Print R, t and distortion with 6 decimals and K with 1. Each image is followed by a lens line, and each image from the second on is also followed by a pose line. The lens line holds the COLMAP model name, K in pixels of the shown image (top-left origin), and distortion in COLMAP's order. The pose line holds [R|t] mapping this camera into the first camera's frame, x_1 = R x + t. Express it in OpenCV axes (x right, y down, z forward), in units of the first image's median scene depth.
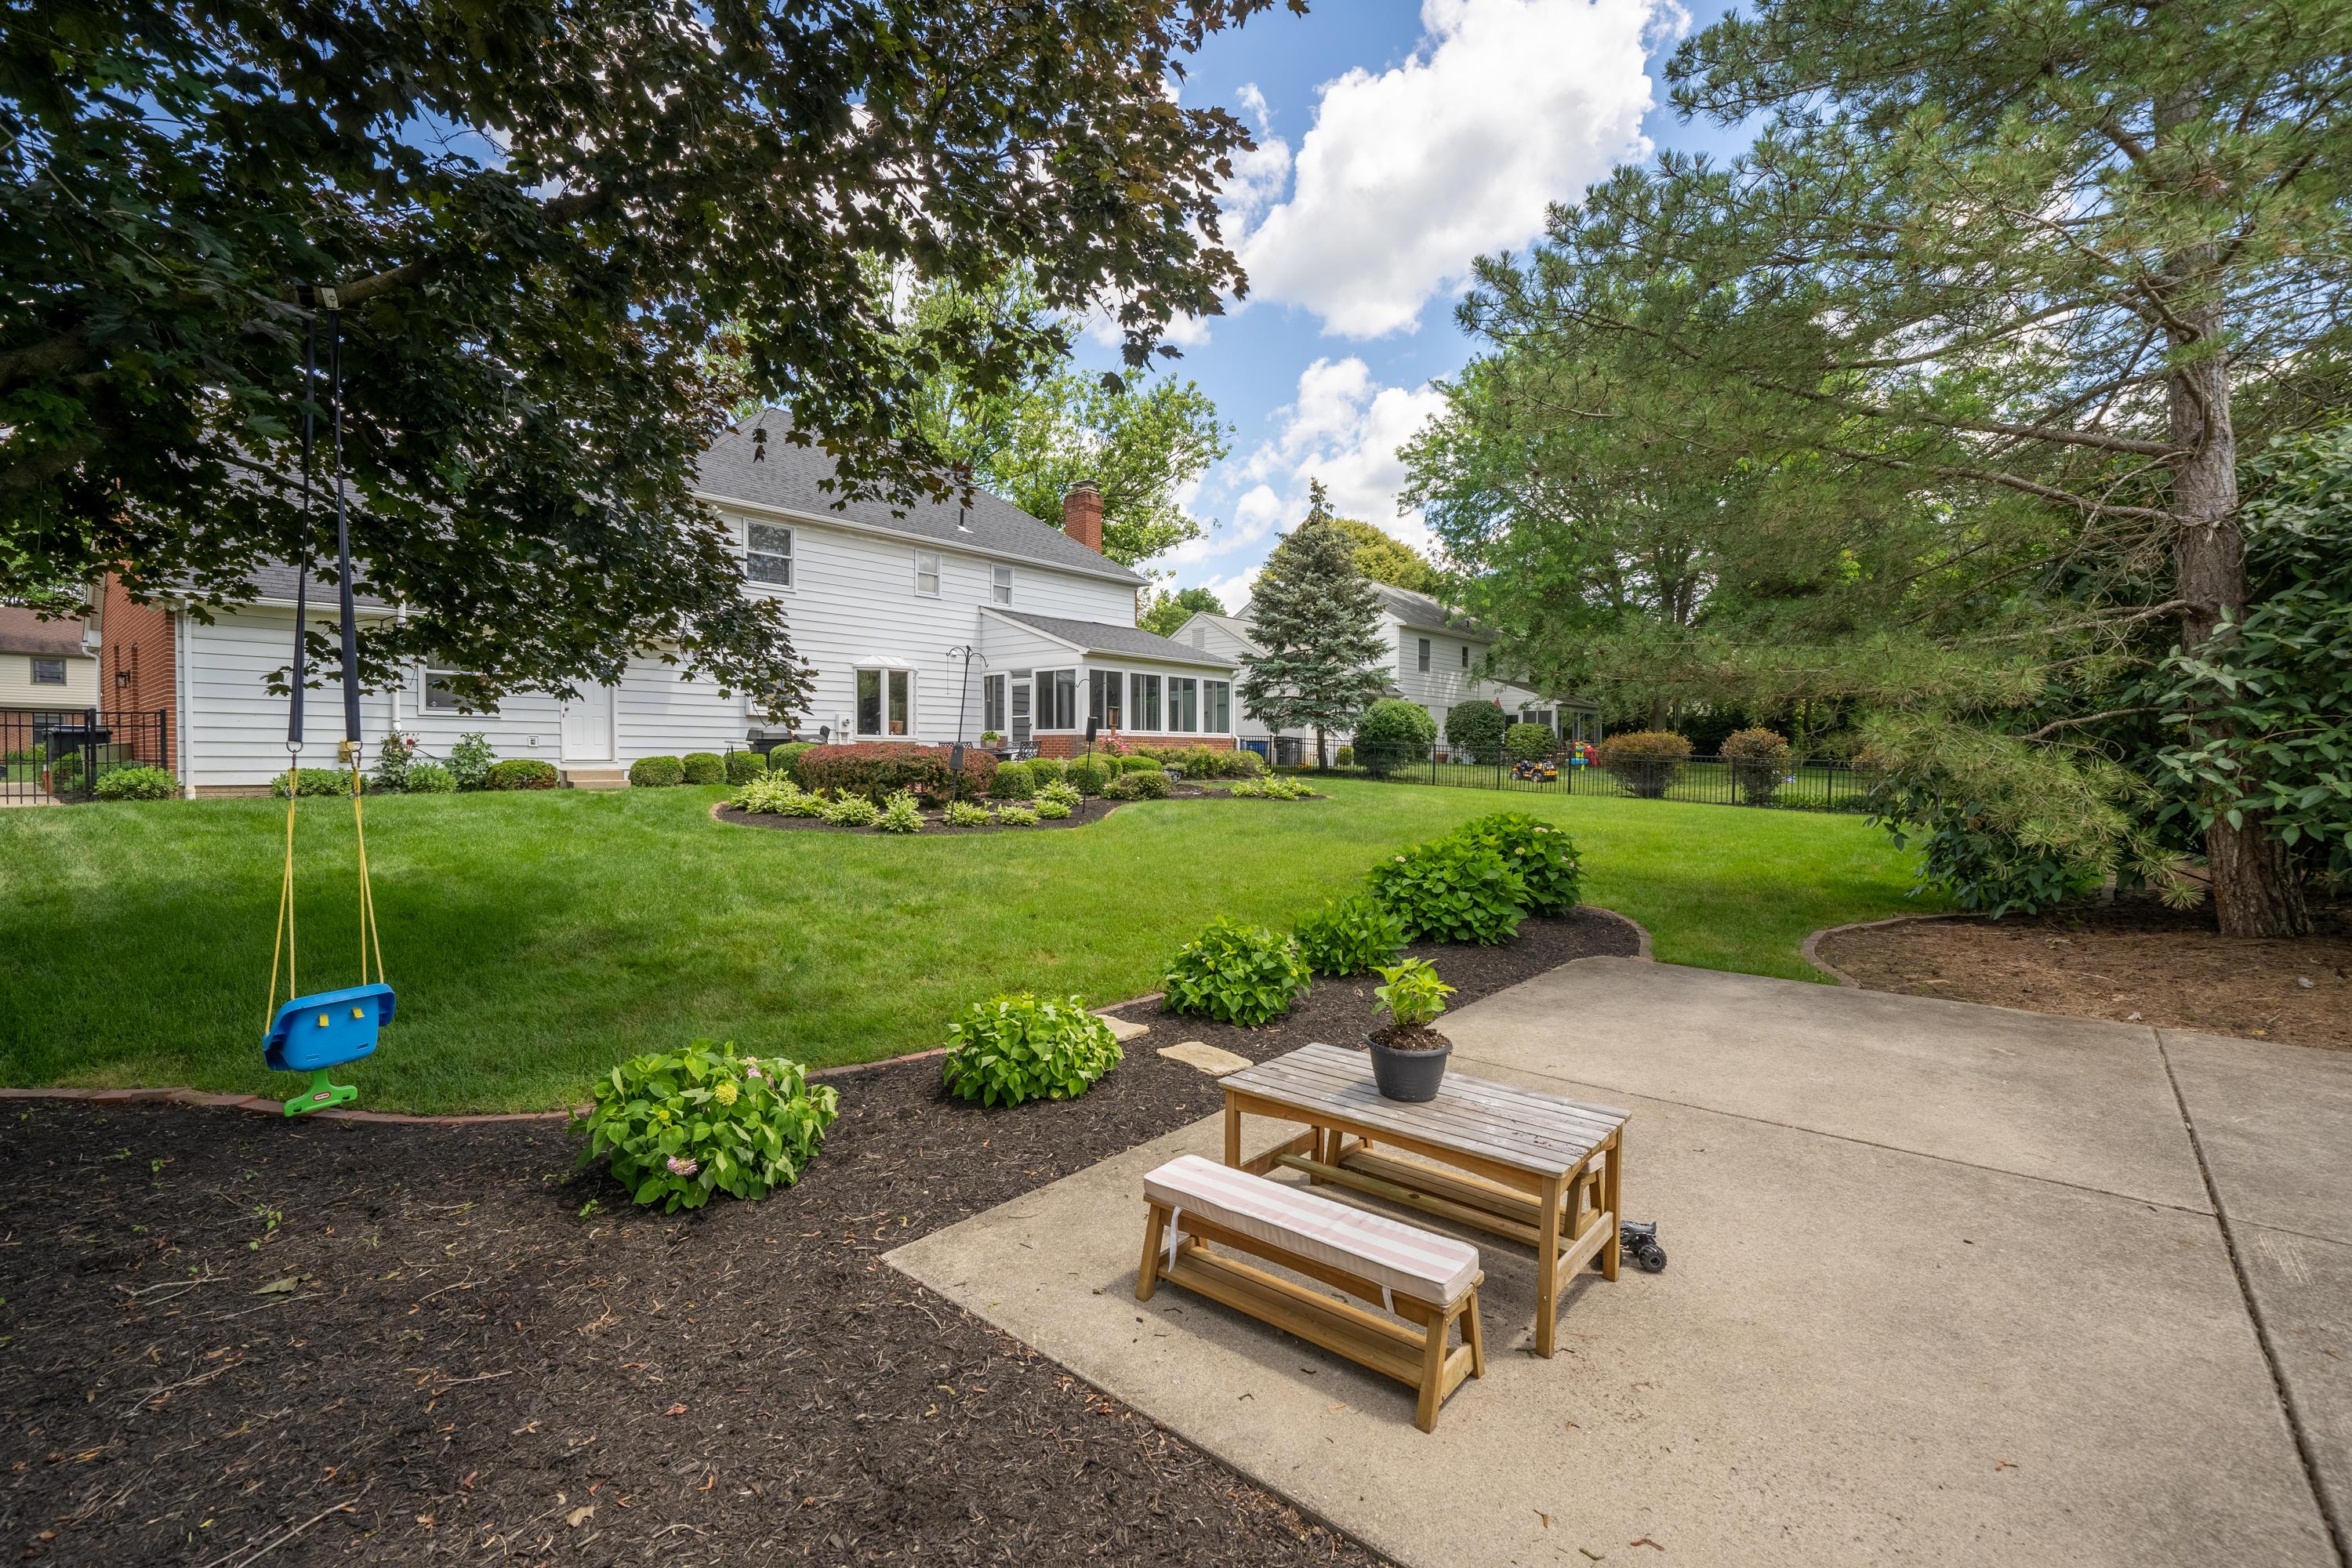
lens RADIAL K [[1028.3, 0, 1165.3], [0, 1028.3, 775.1], [0, 0, 1]] dist [0.000641, 0.002356]
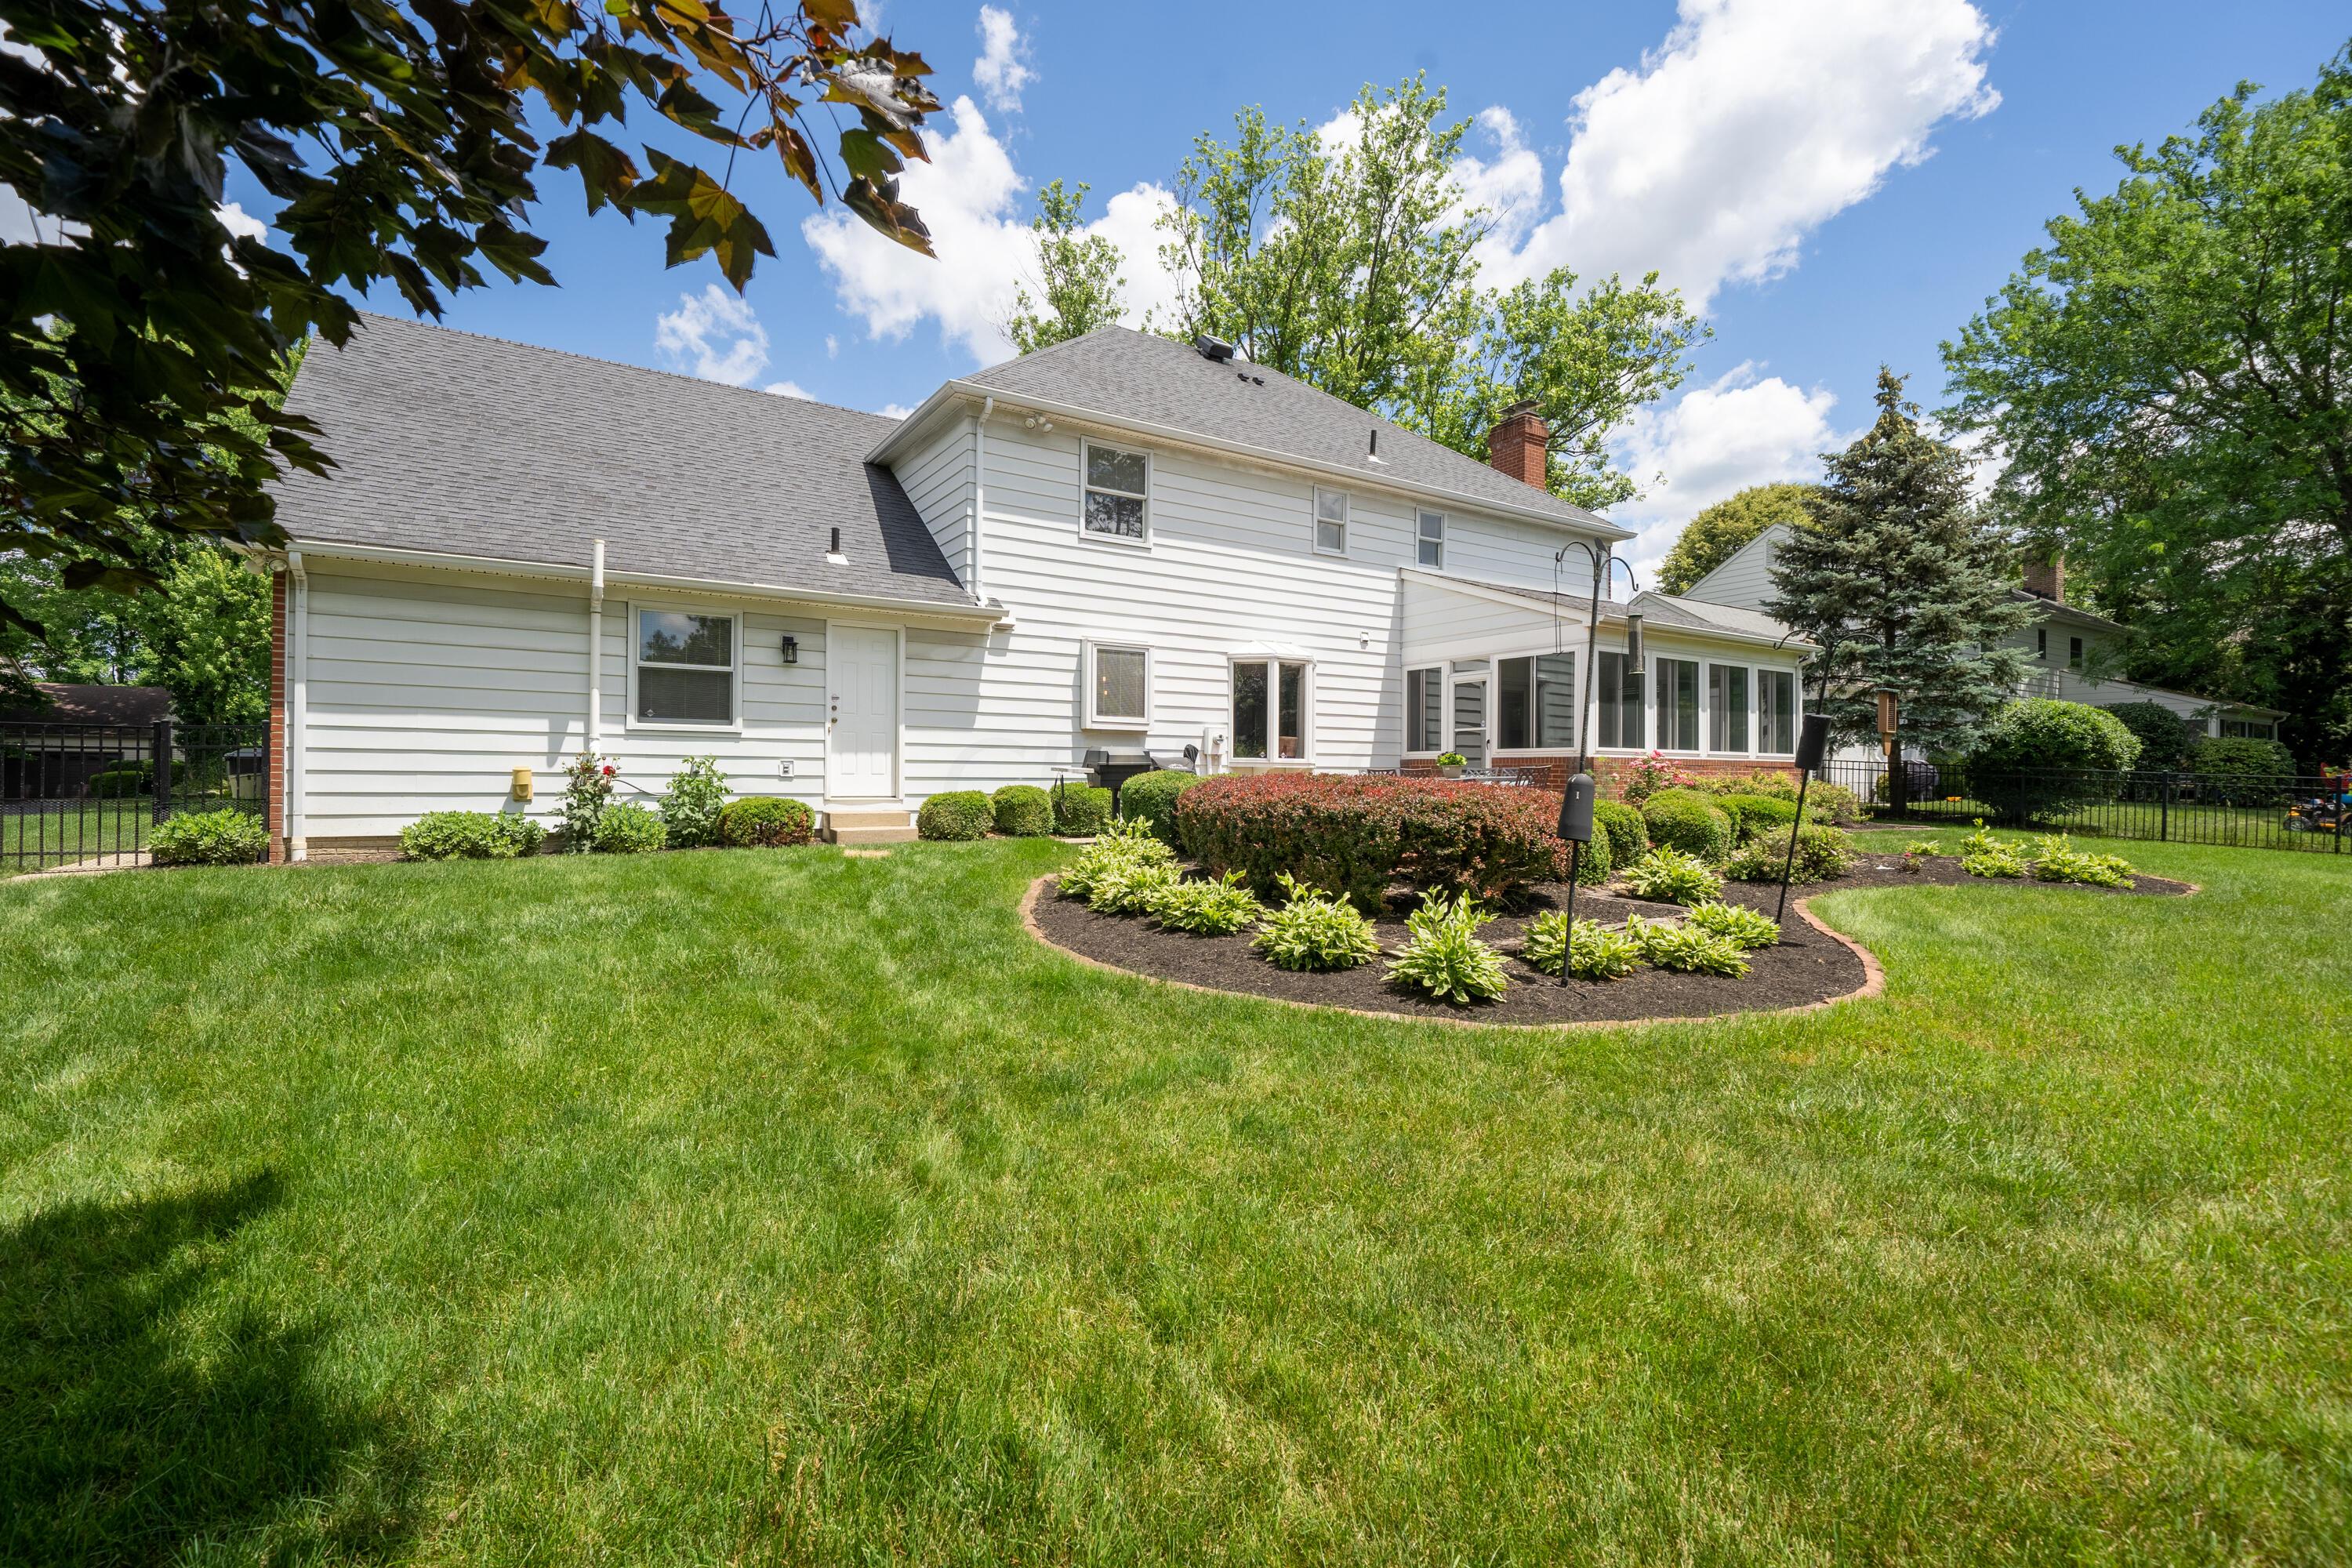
lens RADIAL K [[1028.3, 0, 1168.4], [0, 1028.3, 774.3], [0, 0, 1]] dist [0.000641, 0.002356]
pose [[0.957443, 0.000939, -0.288621, -0.203006], [-0.008030, 0.999694, -0.023385, -0.017750], [0.288511, 0.024707, 0.957158, 0.476637]]
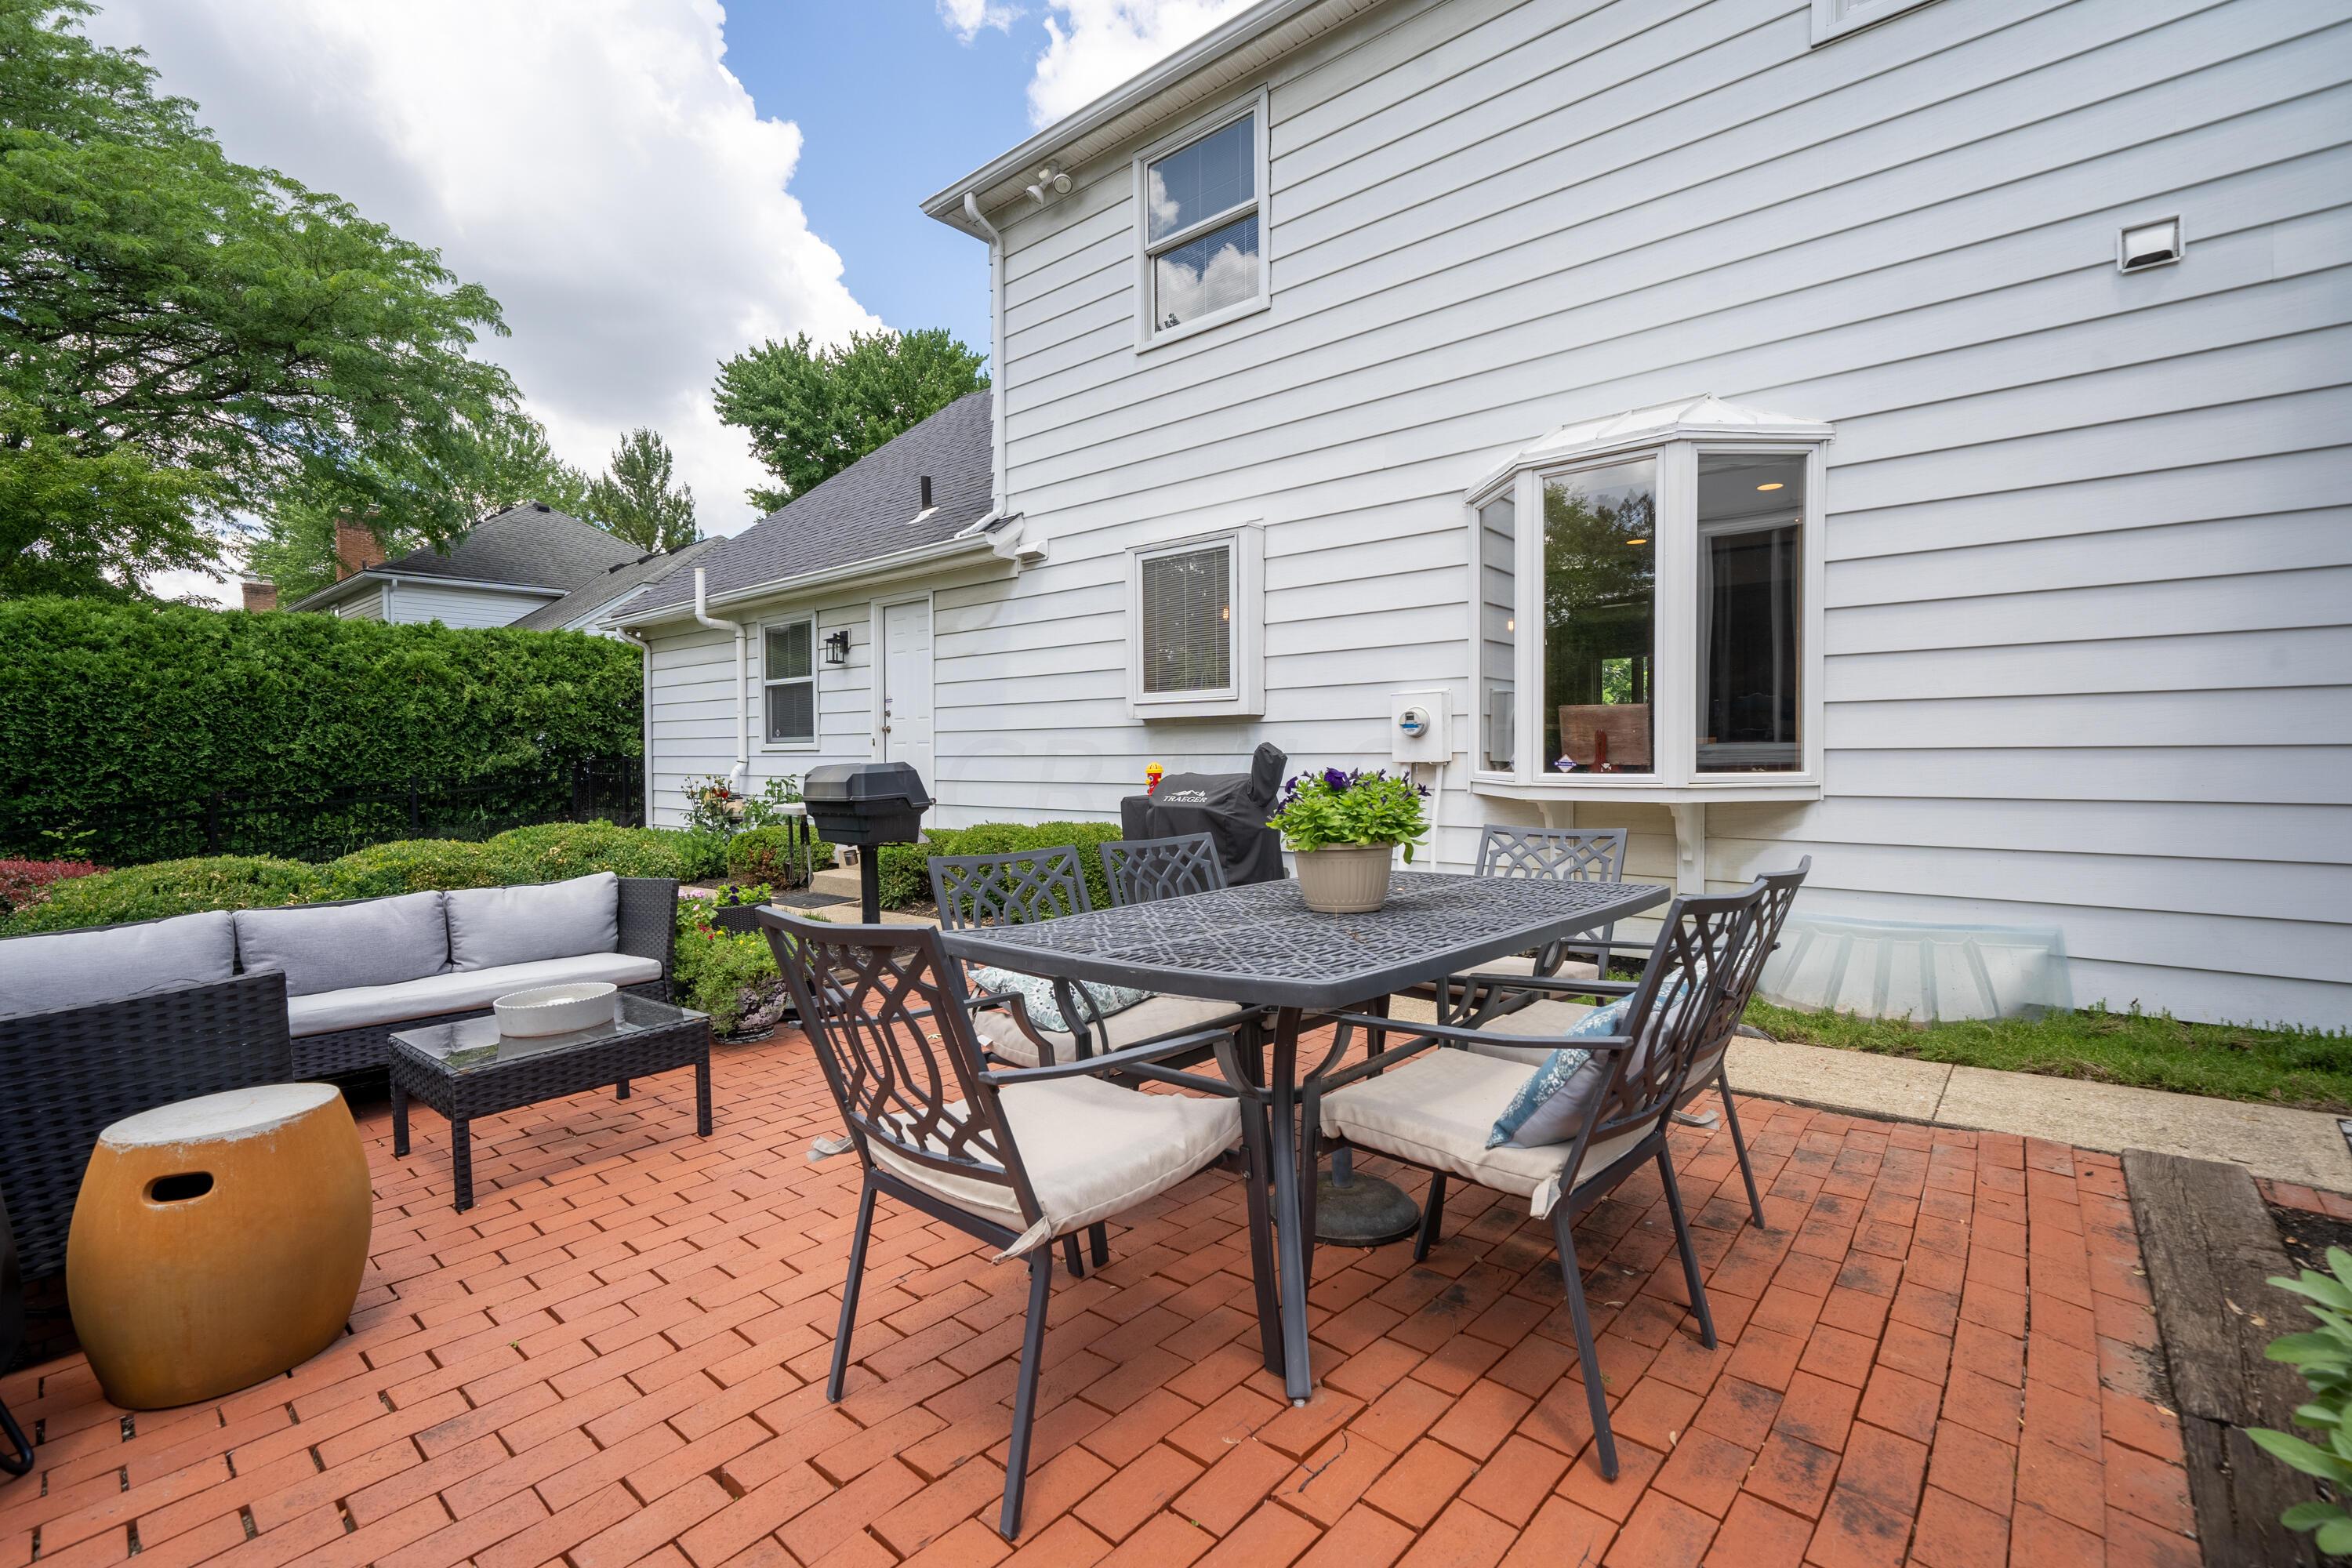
lens RADIAL K [[1028.3, 0, 1168.5], [0, 1028.3, 779.7], [0, 0, 1]] dist [0.000641, 0.002356]
pose [[-0.005032, 0.021676, -0.999752, -0.068947], [-0.009203, 0.999722, 0.021722, -0.058131], [0.999945, 0.009310, -0.004831, 1.284252]]
